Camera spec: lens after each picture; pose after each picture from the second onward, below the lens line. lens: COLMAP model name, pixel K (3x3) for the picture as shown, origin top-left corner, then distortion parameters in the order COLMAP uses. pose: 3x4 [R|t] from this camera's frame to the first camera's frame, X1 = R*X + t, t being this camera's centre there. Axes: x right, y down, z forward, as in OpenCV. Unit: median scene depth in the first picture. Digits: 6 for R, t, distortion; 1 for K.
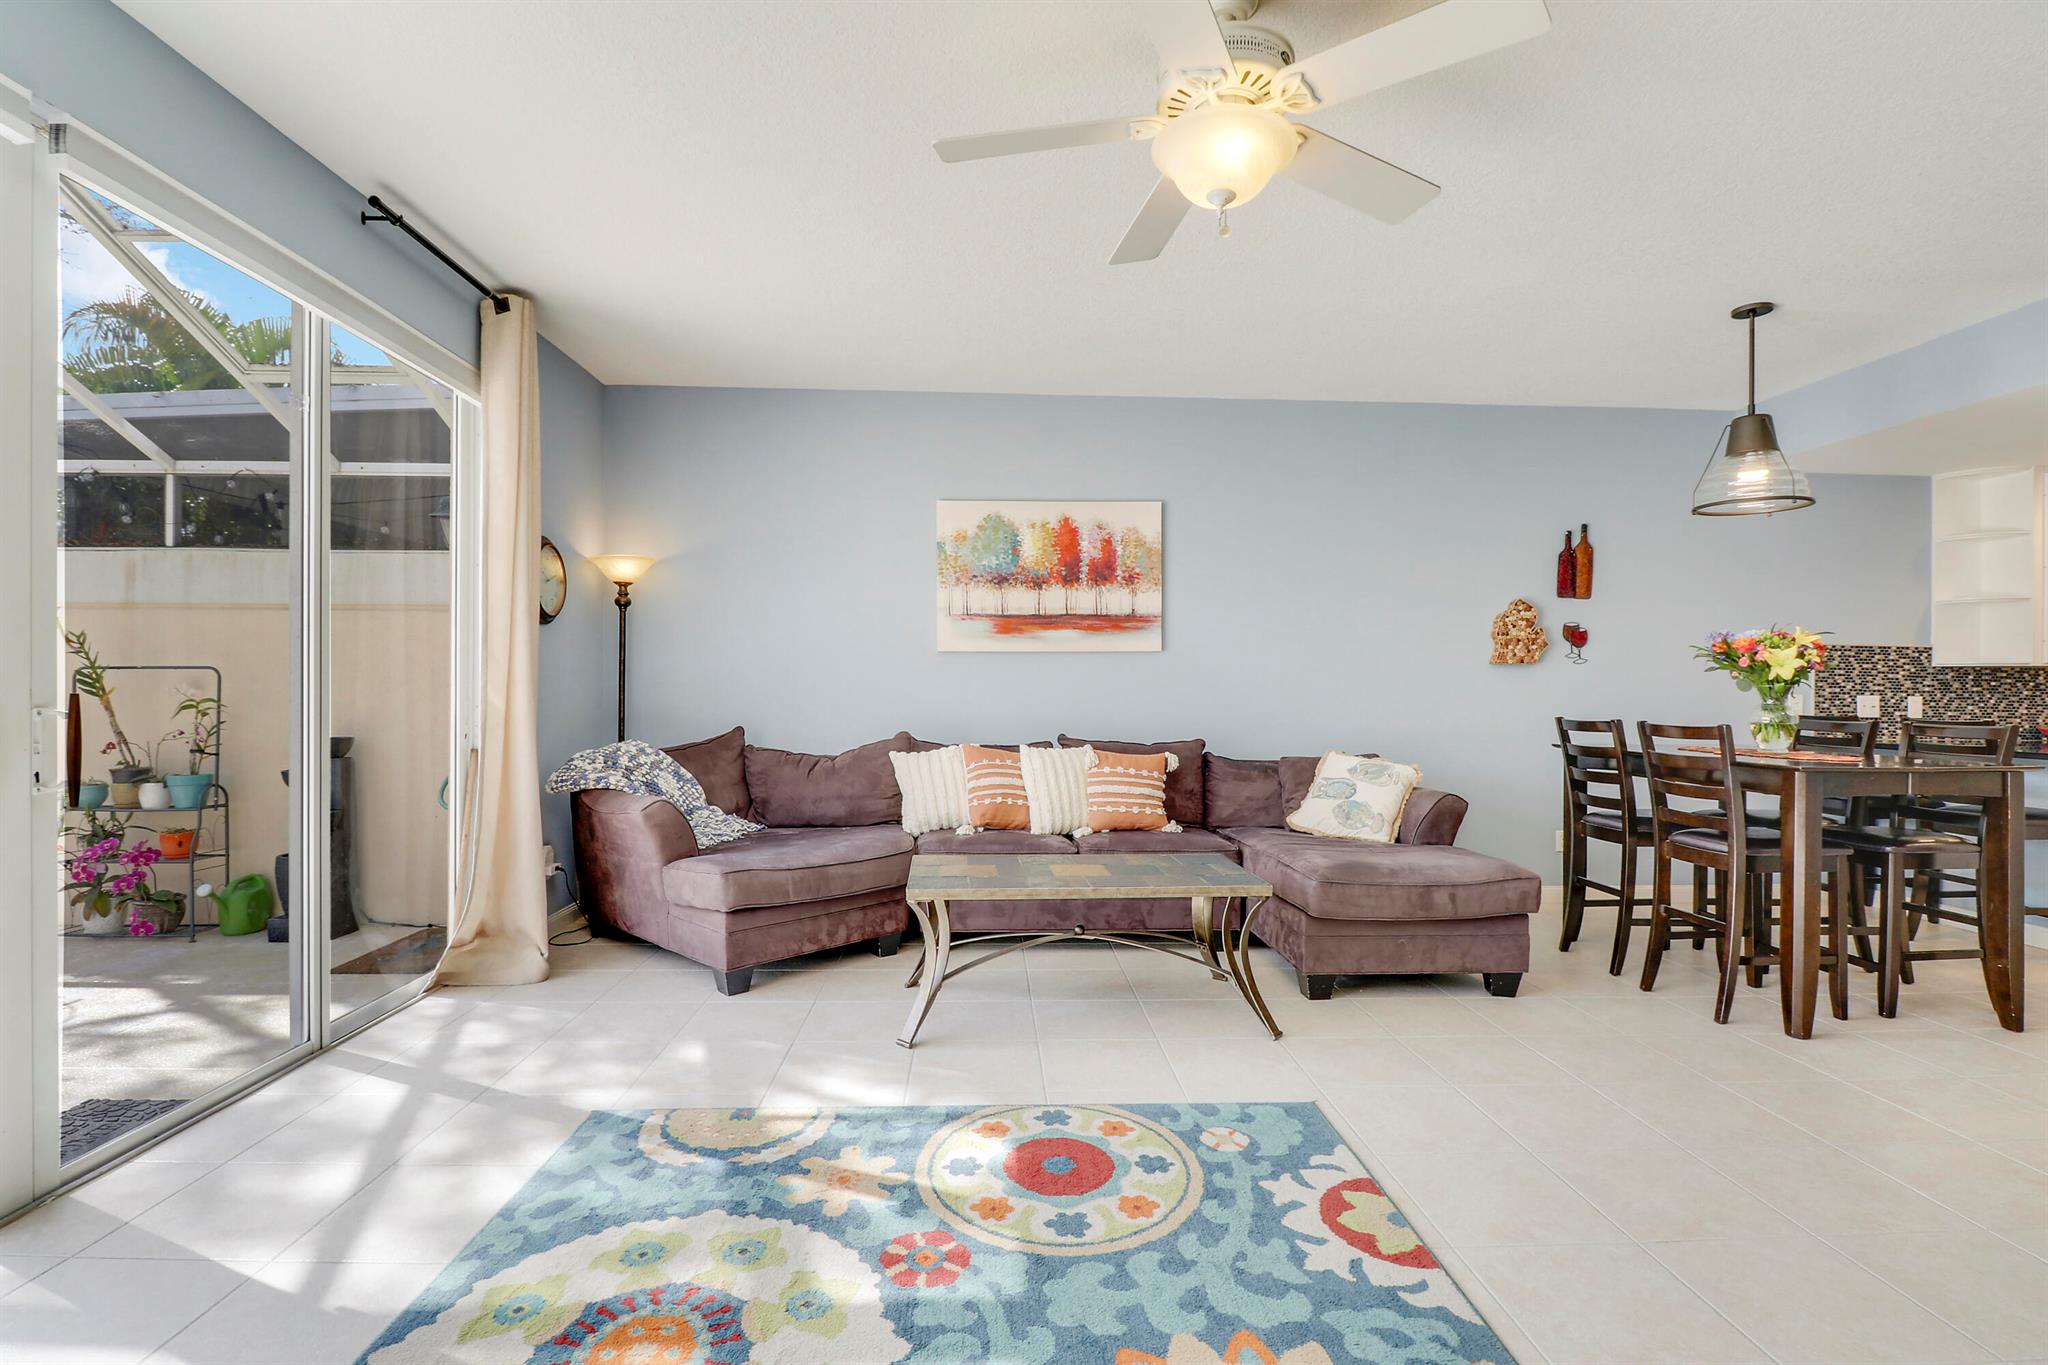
lens RADIAL K [[950.6, 0, 1023.5], [0, 950.6, 686.4], [0, 0, 1]] dist [0.003560, -0.012172]
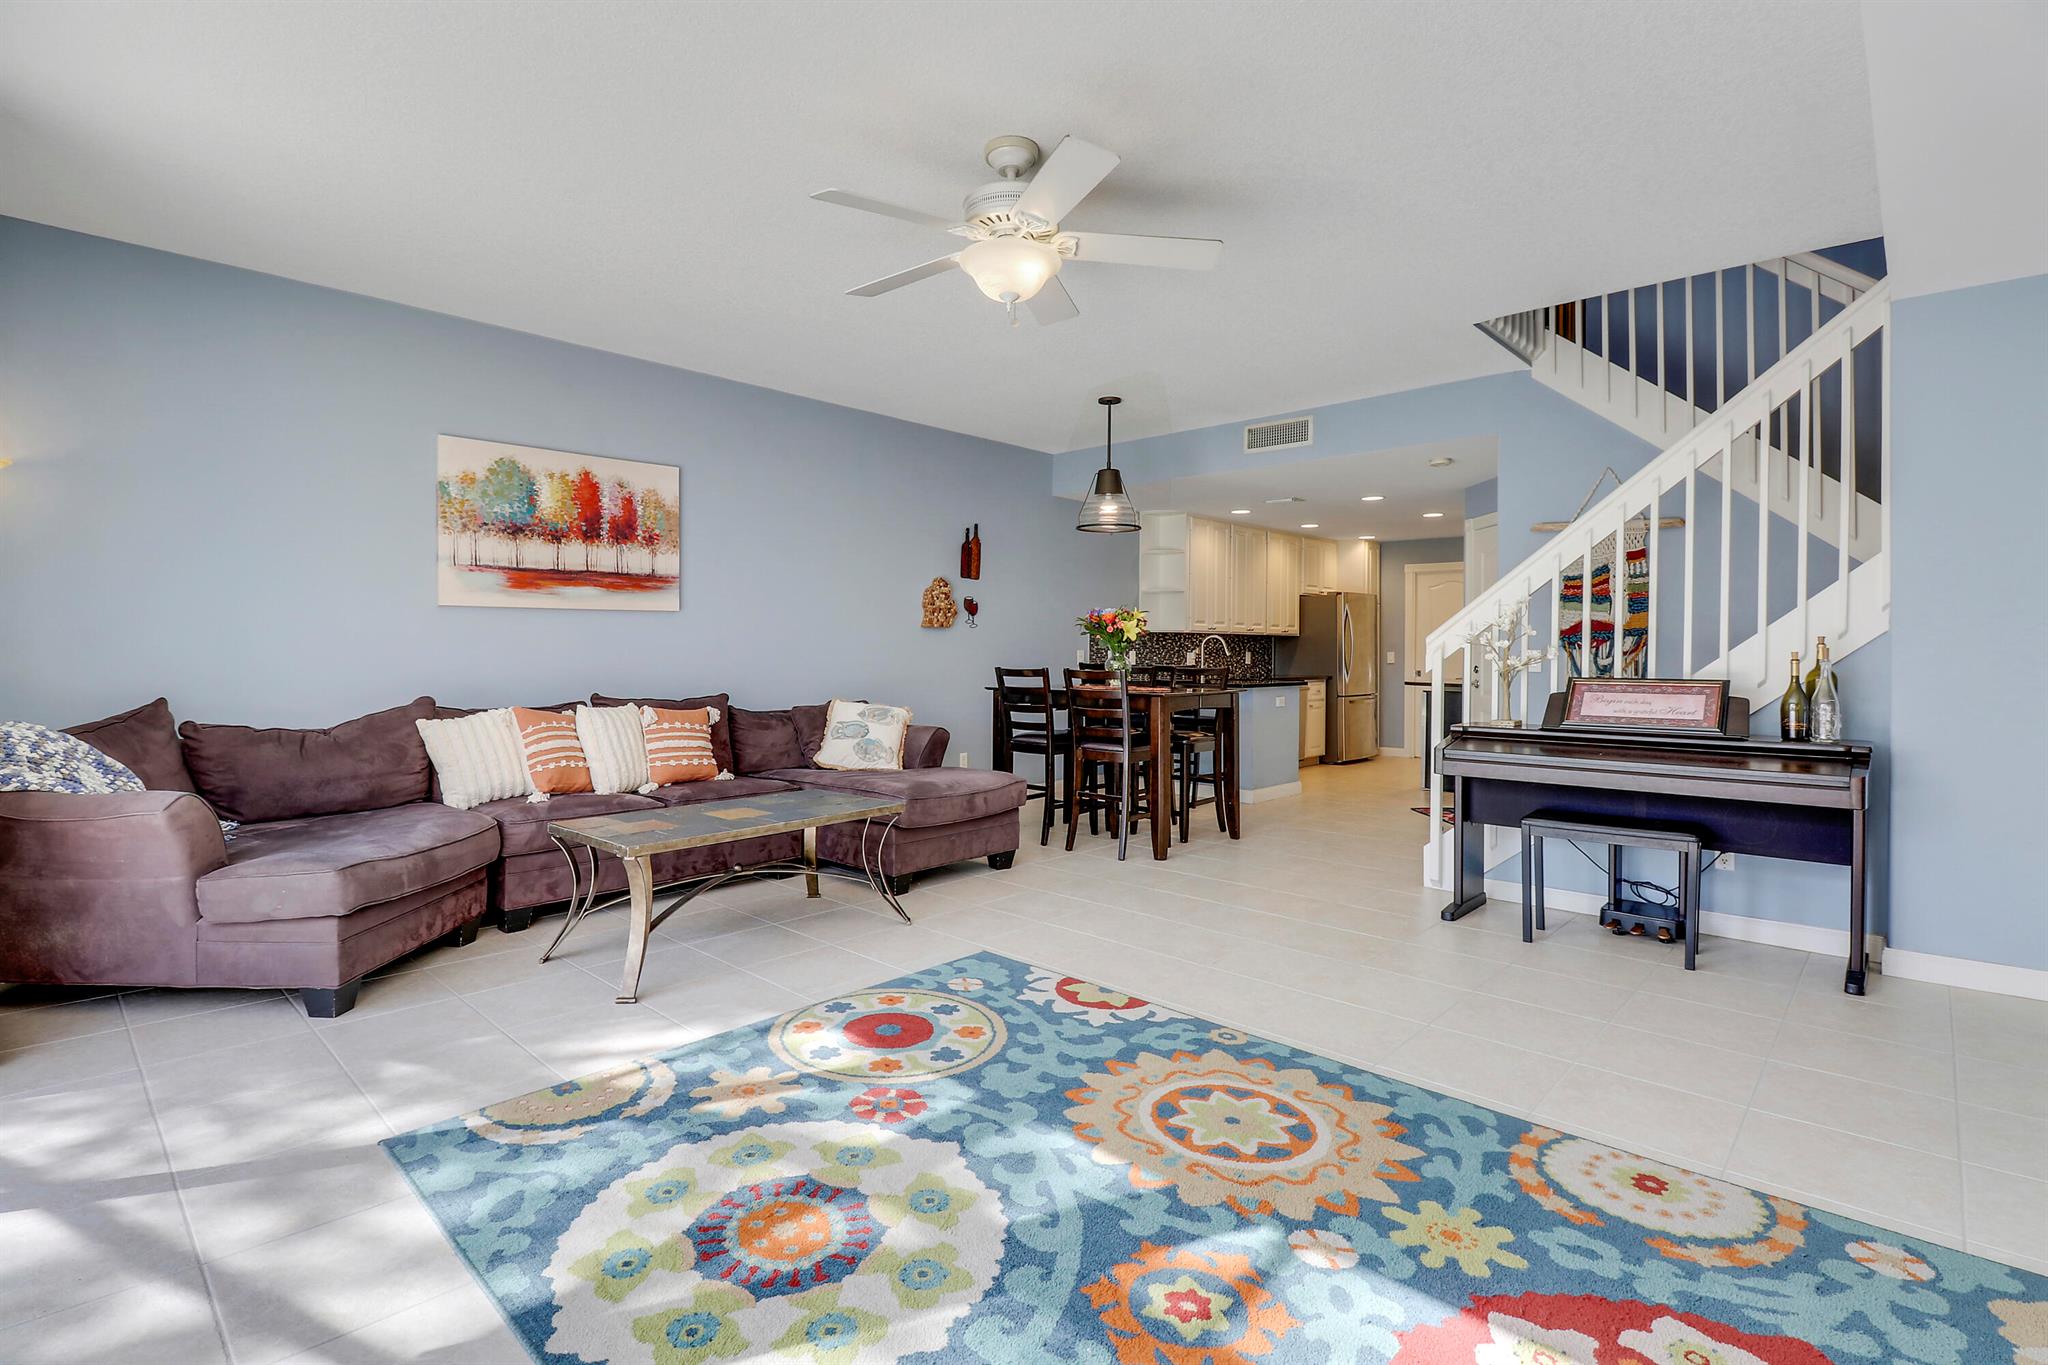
lens RADIAL K [[950.6, 0, 1008.2], [0, 950.6, 644.9], [0, 0, 1]] dist [0.003560, -0.012172]
pose [[0.725329, -0.000615, 0.688402, -0.360152], [-0.001607, 0.999995, 0.002586, -0.003606], [-0.688401, -0.002982, 0.725325, -0.007576]]
